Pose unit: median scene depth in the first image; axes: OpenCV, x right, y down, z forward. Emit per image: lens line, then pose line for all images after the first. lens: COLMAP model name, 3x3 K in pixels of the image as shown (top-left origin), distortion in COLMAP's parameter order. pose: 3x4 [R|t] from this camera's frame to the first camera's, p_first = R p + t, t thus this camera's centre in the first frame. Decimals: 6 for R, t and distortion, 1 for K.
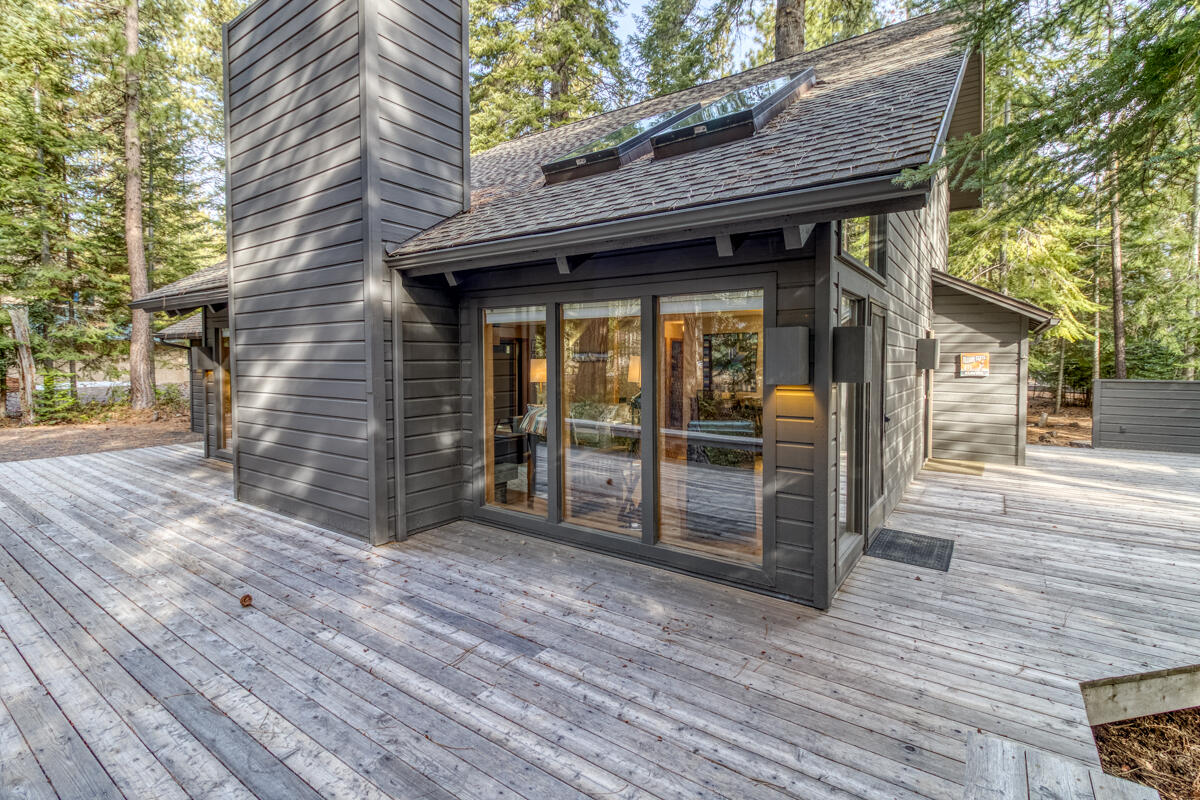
lens RADIAL K [[553.2, 0, 596.6], [0, 553.2, 376.1], [0, 0, 1]] dist [0.020146, -0.013504]
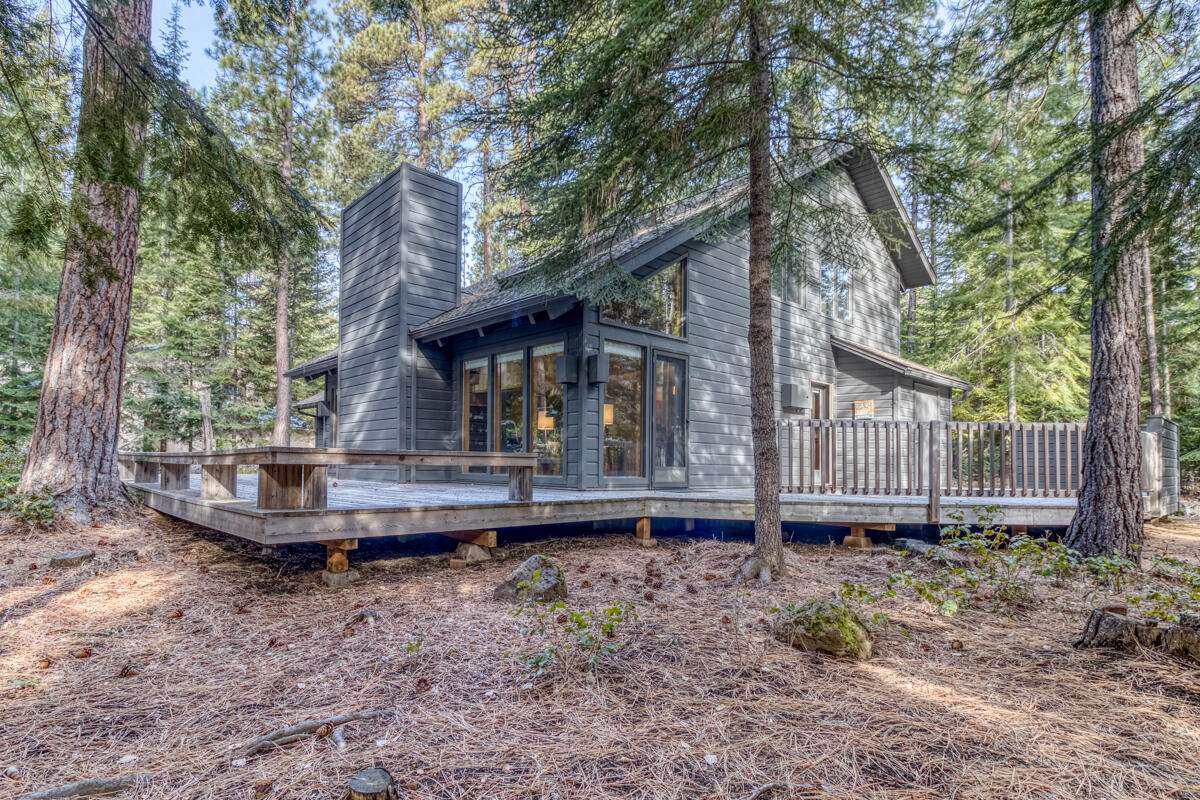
lens RADIAL K [[626.9, 0, 601.8], [0, 626.9, 446.1], [0, 0, 1]] dist [0.001702, -0.000027]
pose [[0.979721, 0.003709, -0.200334, 0.181845], [-0.015470, 0.998244, -0.057174, 0.074529], [0.199770, 0.059114, 0.978058, -0.248630]]
